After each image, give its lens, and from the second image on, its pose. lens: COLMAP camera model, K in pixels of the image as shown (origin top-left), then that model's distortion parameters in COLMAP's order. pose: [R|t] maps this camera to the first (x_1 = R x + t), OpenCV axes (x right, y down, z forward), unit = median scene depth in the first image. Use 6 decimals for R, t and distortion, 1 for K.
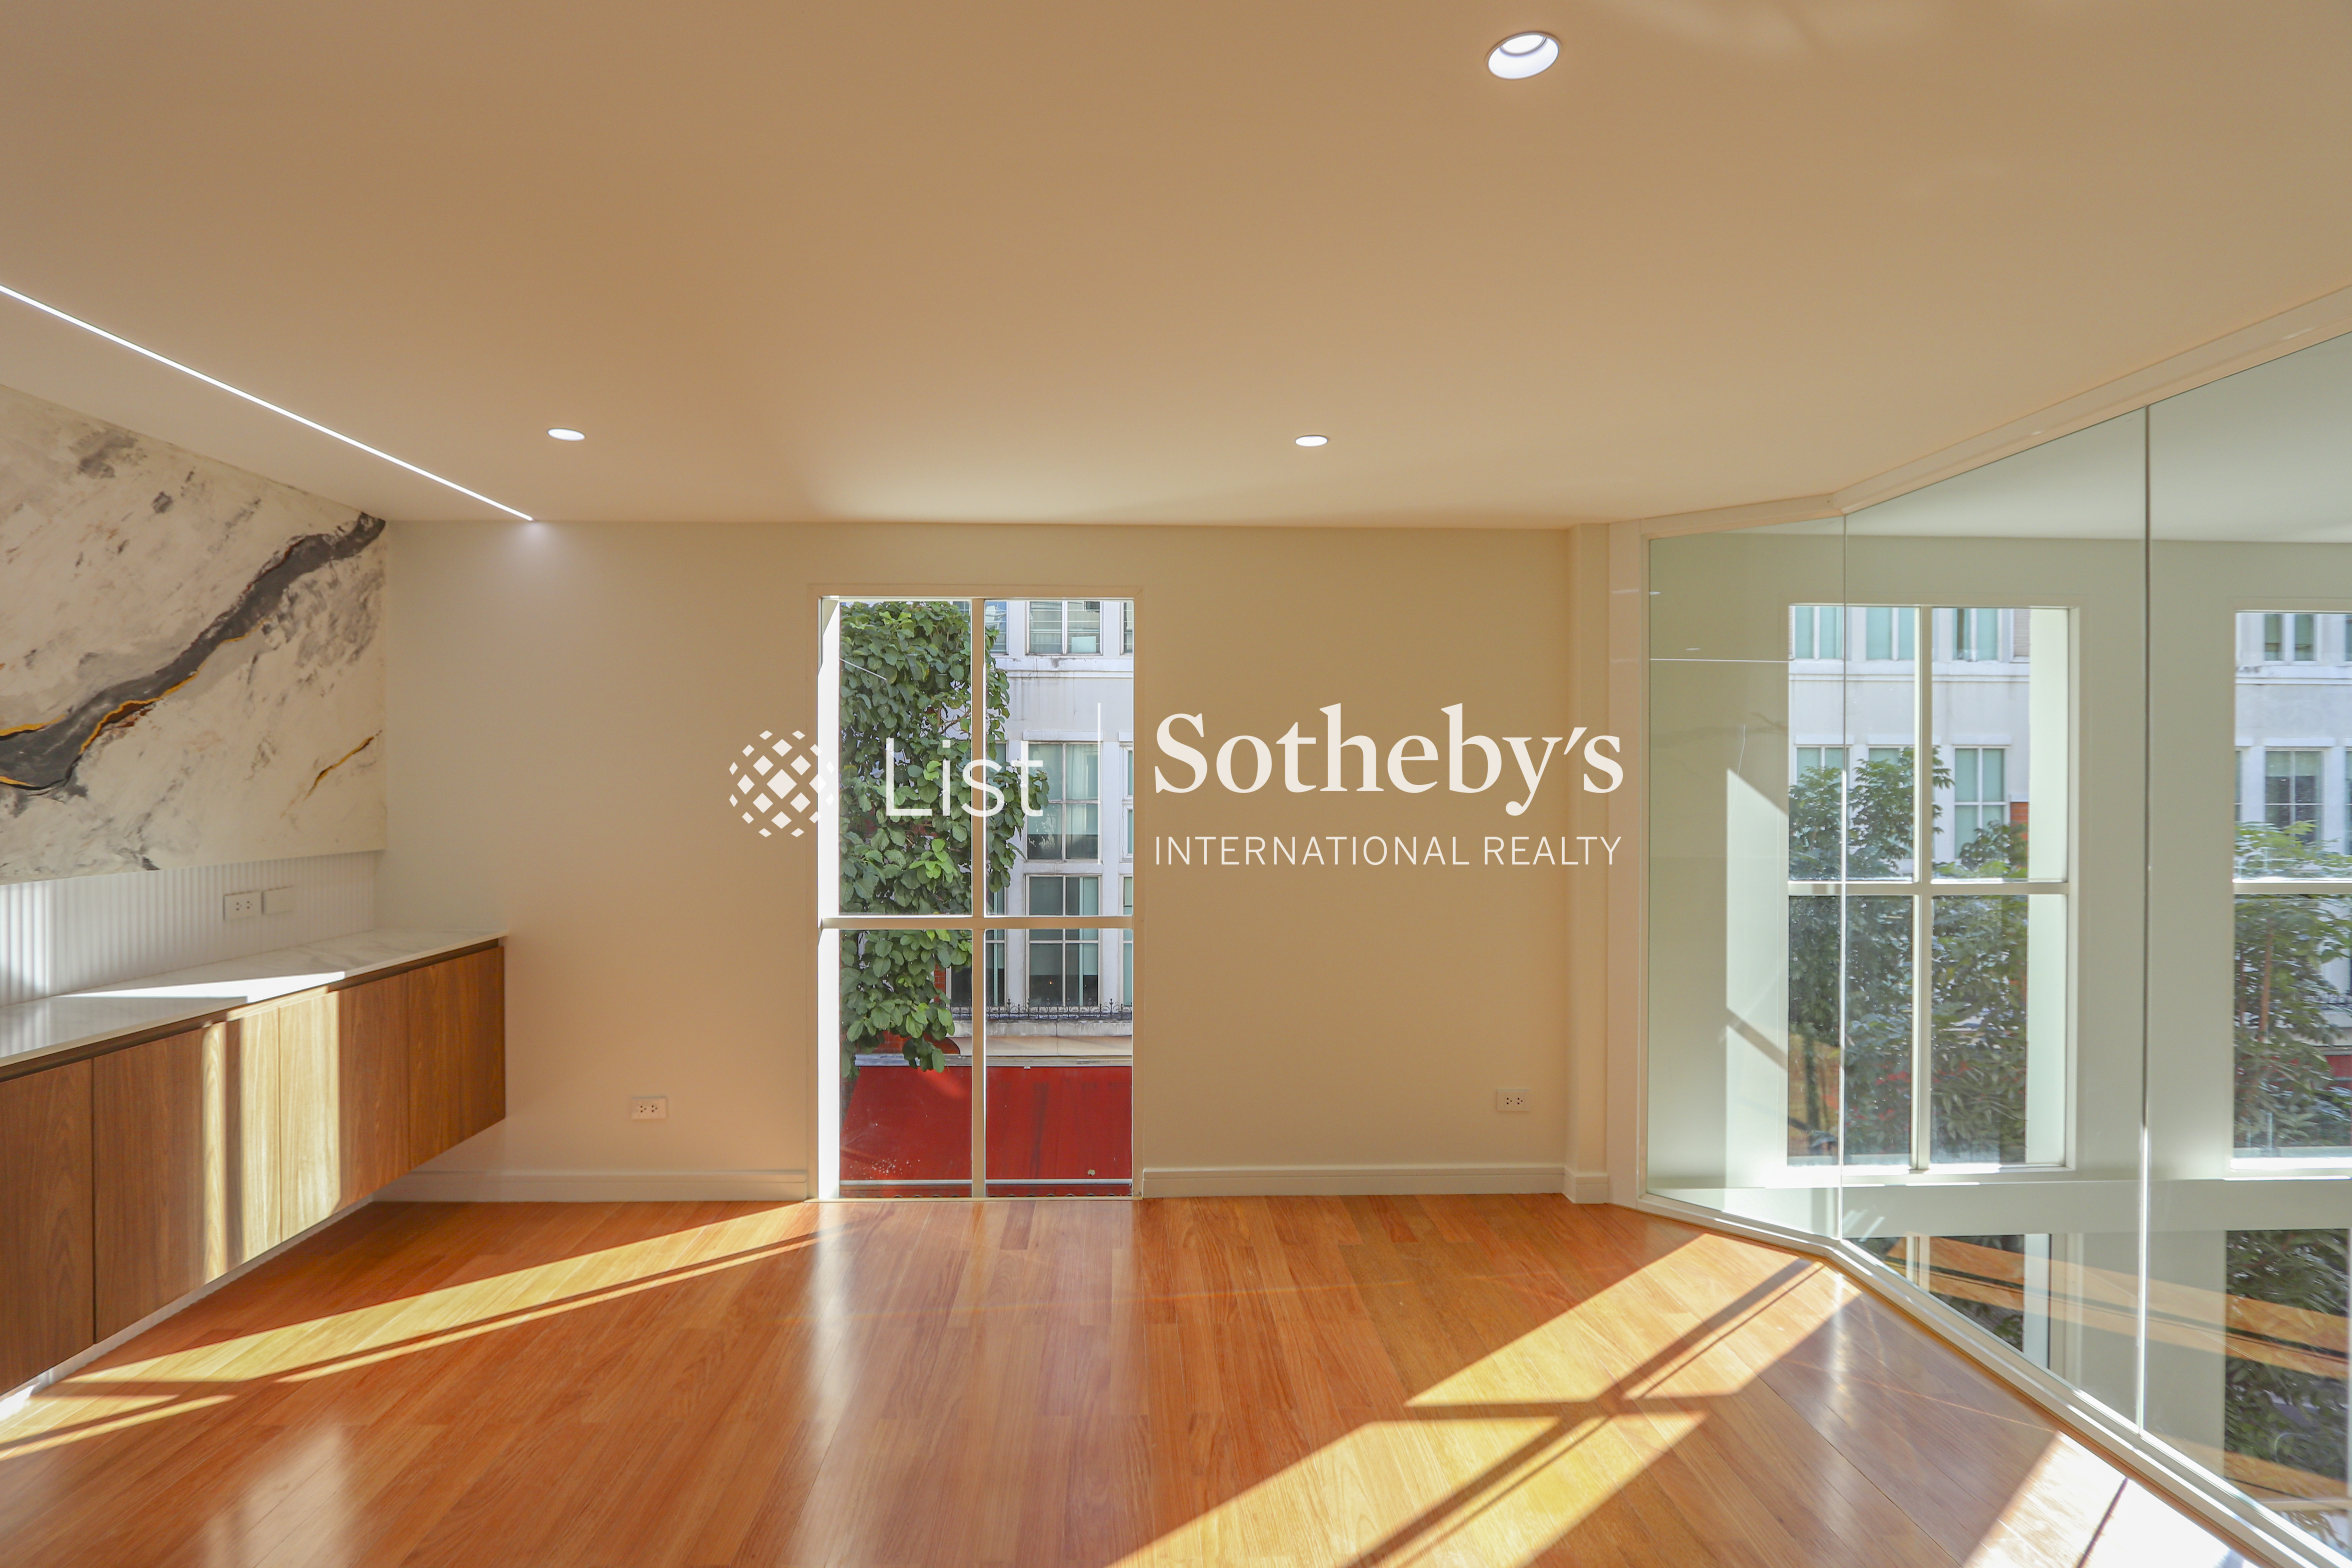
lens RADIAL K [[1092.5, 0, 1162.5], [0, 1092.5, 785.5], [0, 0, 1]] dist [-0.019057, 0.001100]
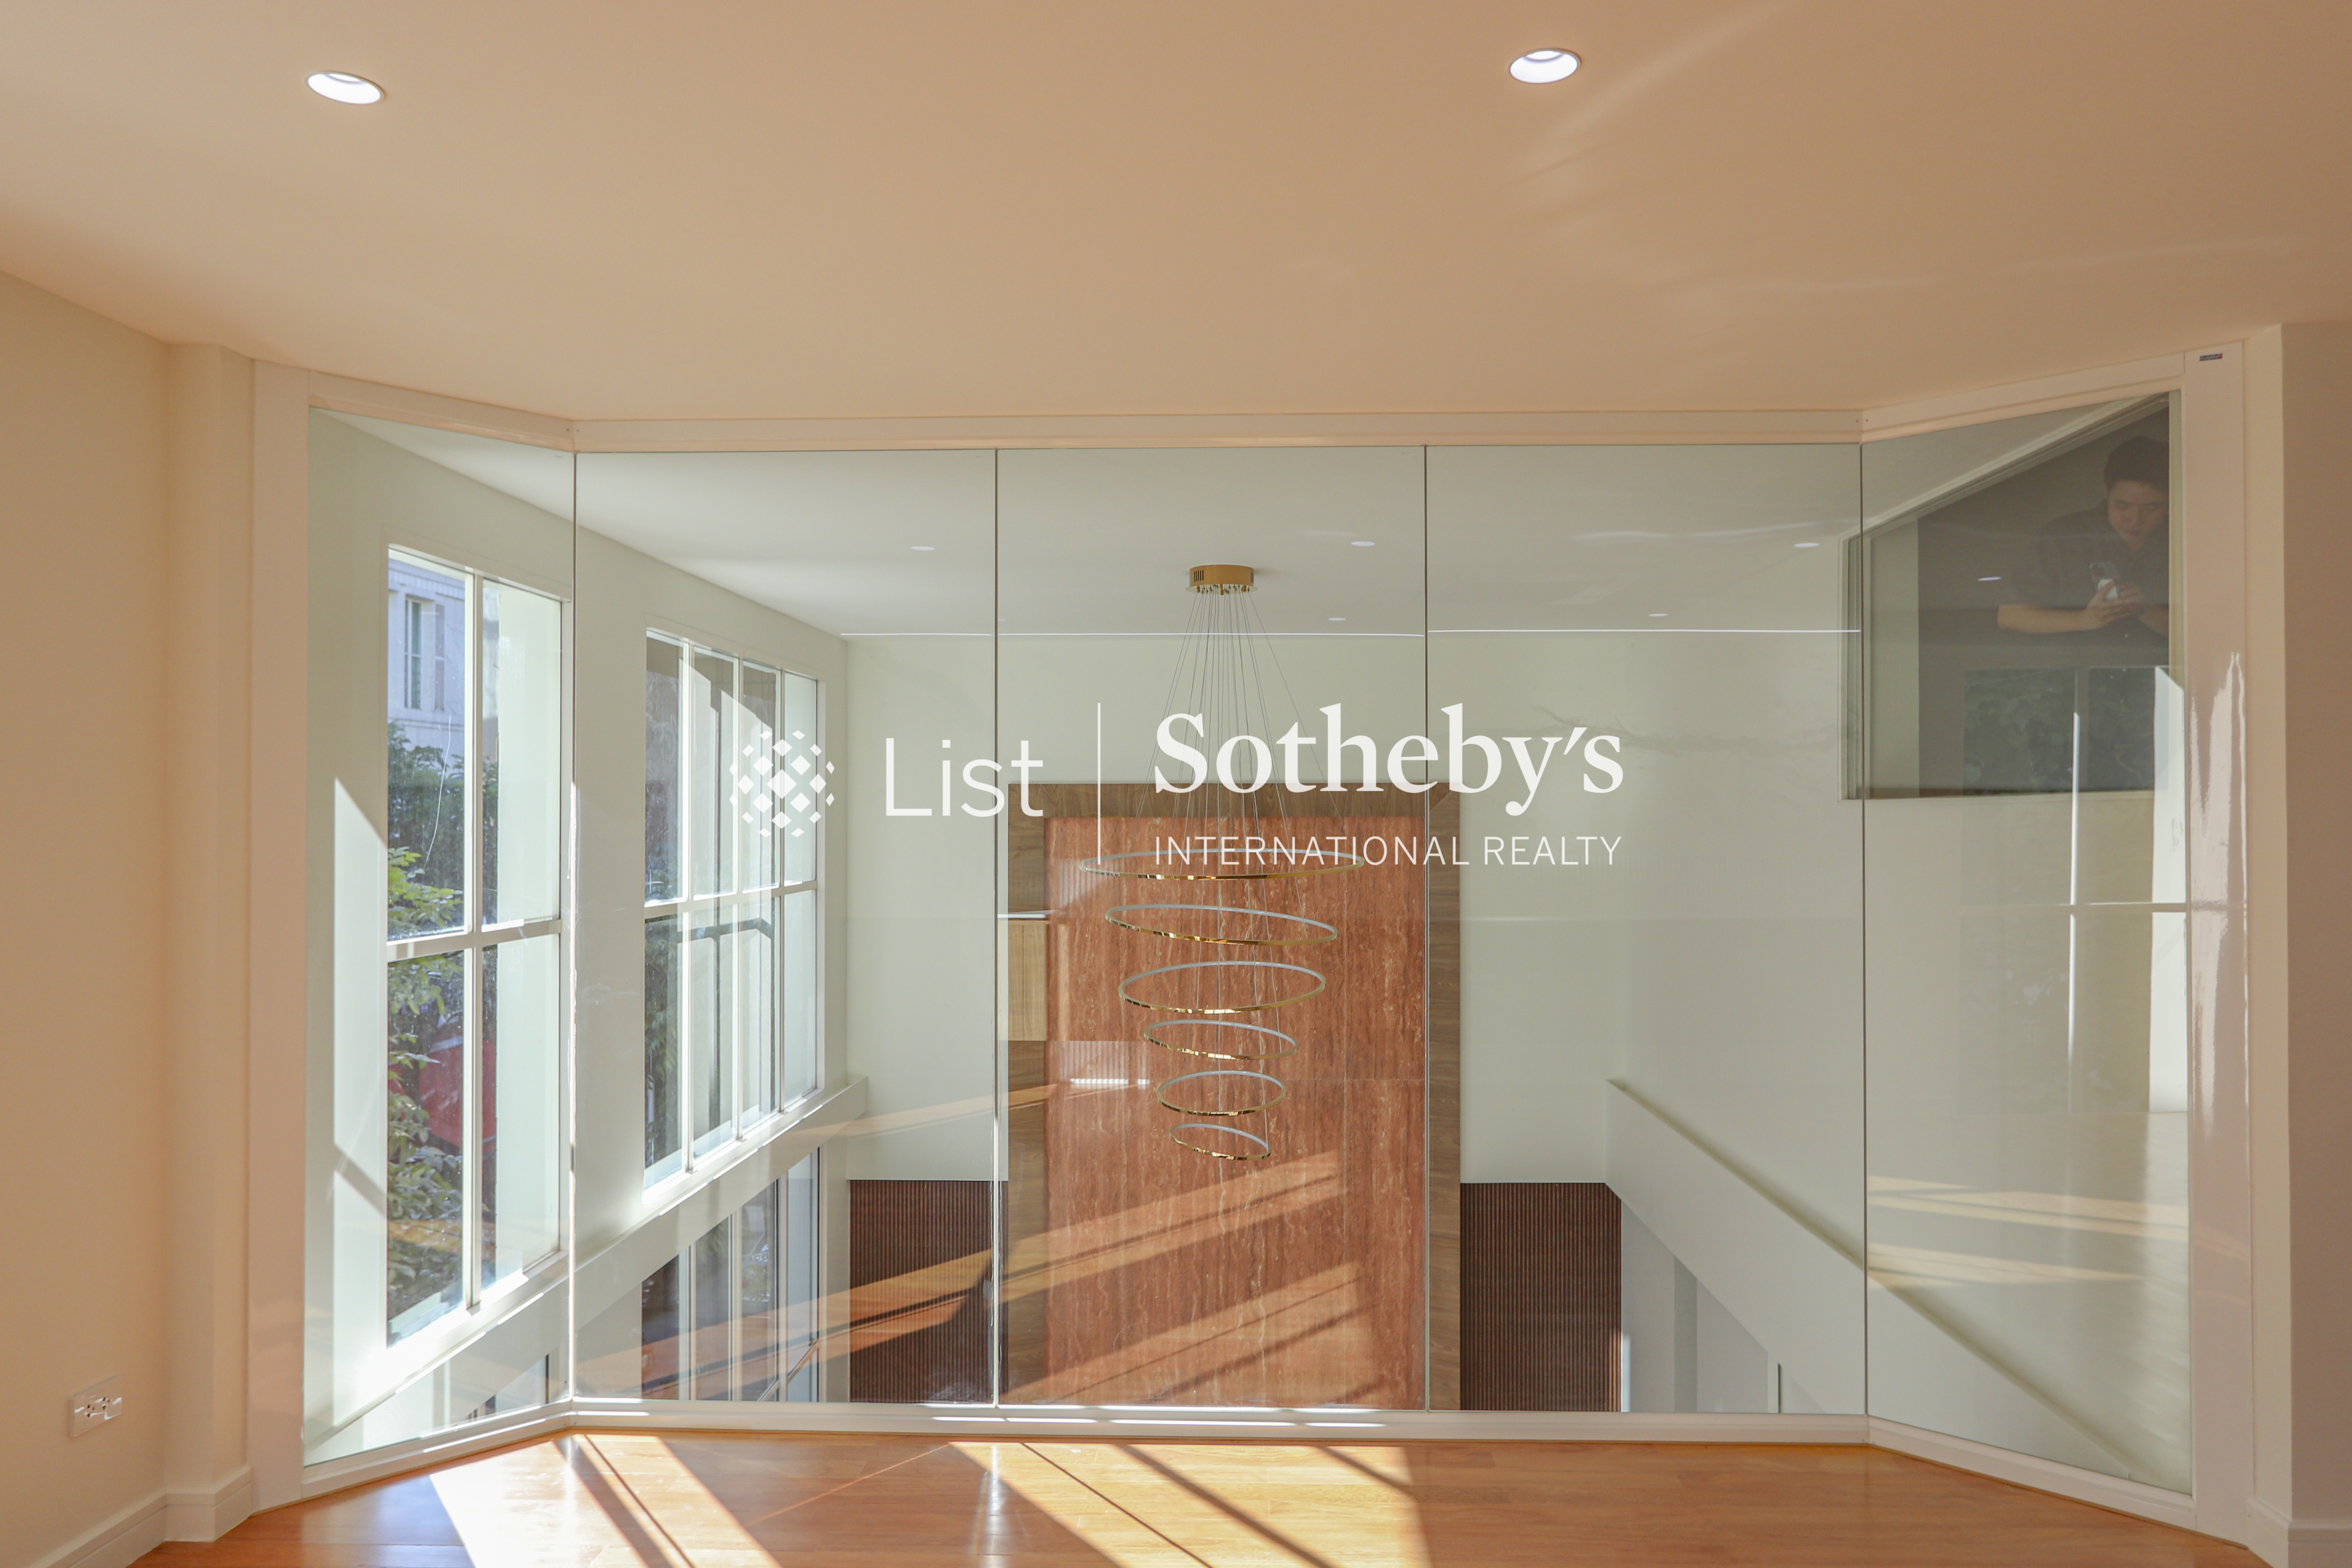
lens RADIAL K [[1604.1, 0, 1214.4], [0, 1604.1, 799.6], [0, 0, 1]] dist [0.001662, 0.007184]
pose [[0.064049, 0.007592, 0.997918, -0.425455], [0.004769, 0.999957, -0.007913, 0.007803], [-0.997935, 0.005265, 0.064010, 0.423639]]
